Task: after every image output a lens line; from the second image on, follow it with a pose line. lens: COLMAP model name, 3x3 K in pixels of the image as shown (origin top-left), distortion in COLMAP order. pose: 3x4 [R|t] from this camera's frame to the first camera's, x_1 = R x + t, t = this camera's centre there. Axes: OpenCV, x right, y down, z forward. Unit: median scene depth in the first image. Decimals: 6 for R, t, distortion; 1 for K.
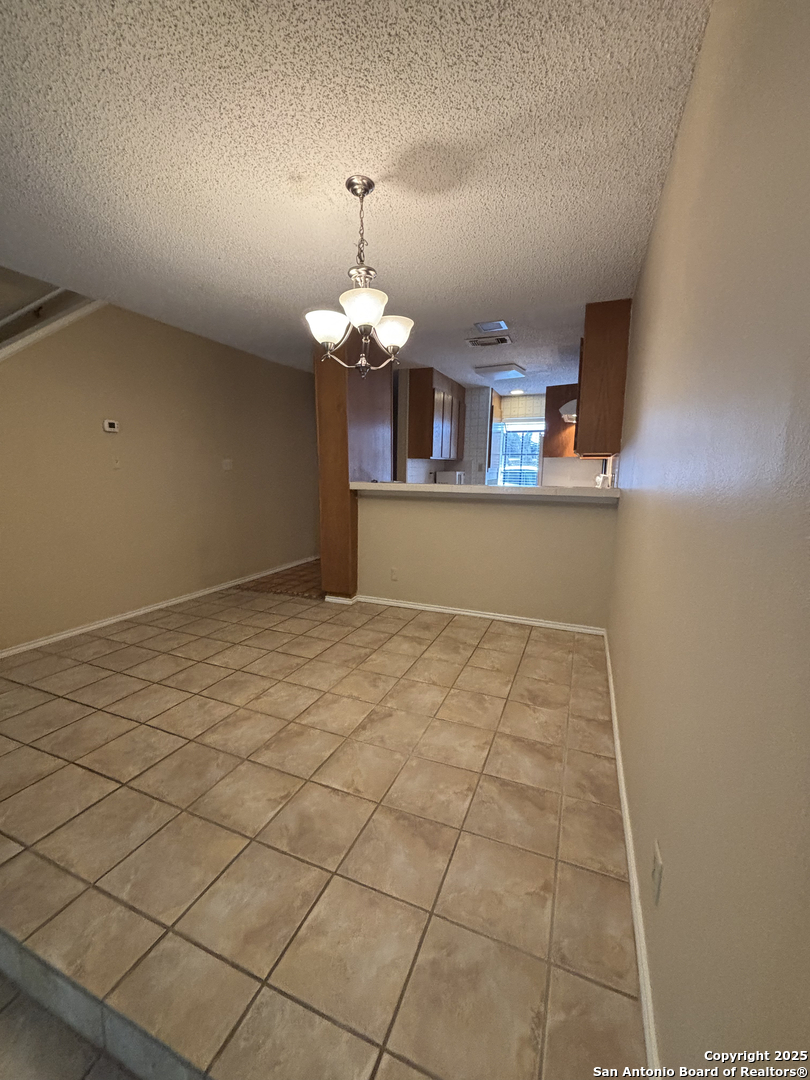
lens RADIAL K [[433.4, 0, 406.2], [0, 433.4, 539.1], [0, 0, 1]] dist [0.000709, 0.000379]
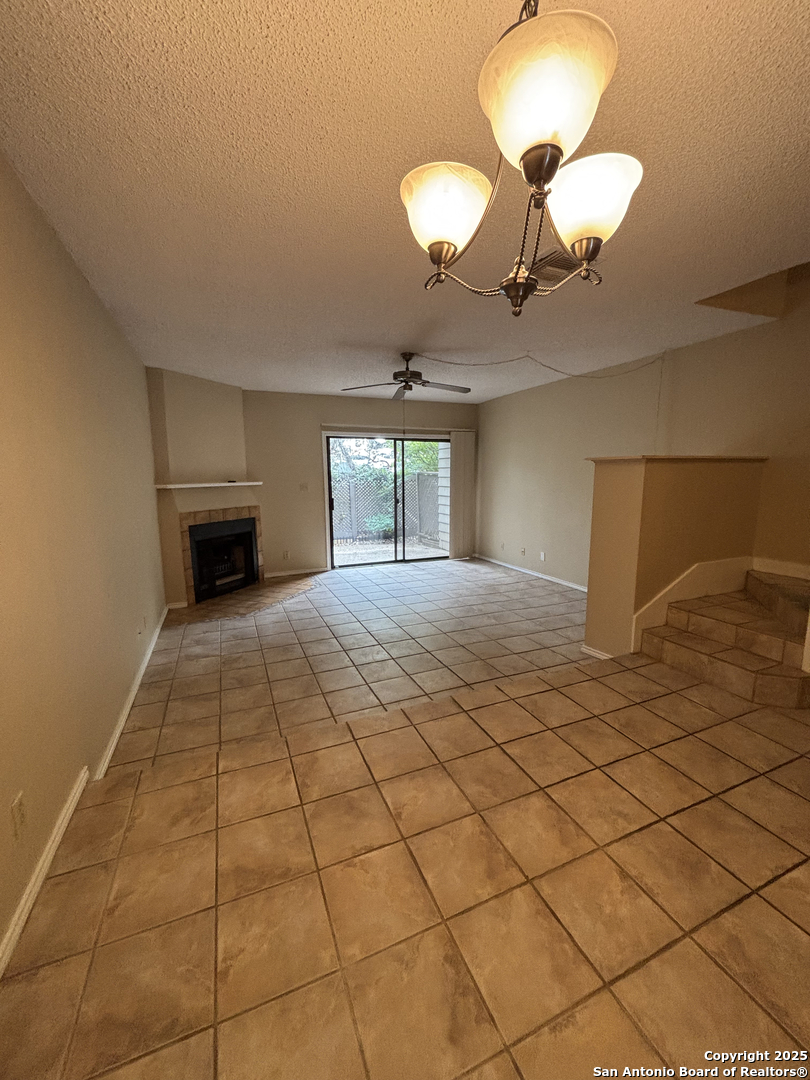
lens RADIAL K [[433.4, 0, 400.7], [0, 433.4, 536.8], [0, 0, 1]] dist [0.000709, 0.000379]
pose [[-0.706156, 0.099361, -0.701051, 0.360564], [-0.117700, 0.959857, 0.254599, -0.290209], [0.698206, 0.262300, -0.666114, 1.463921]]
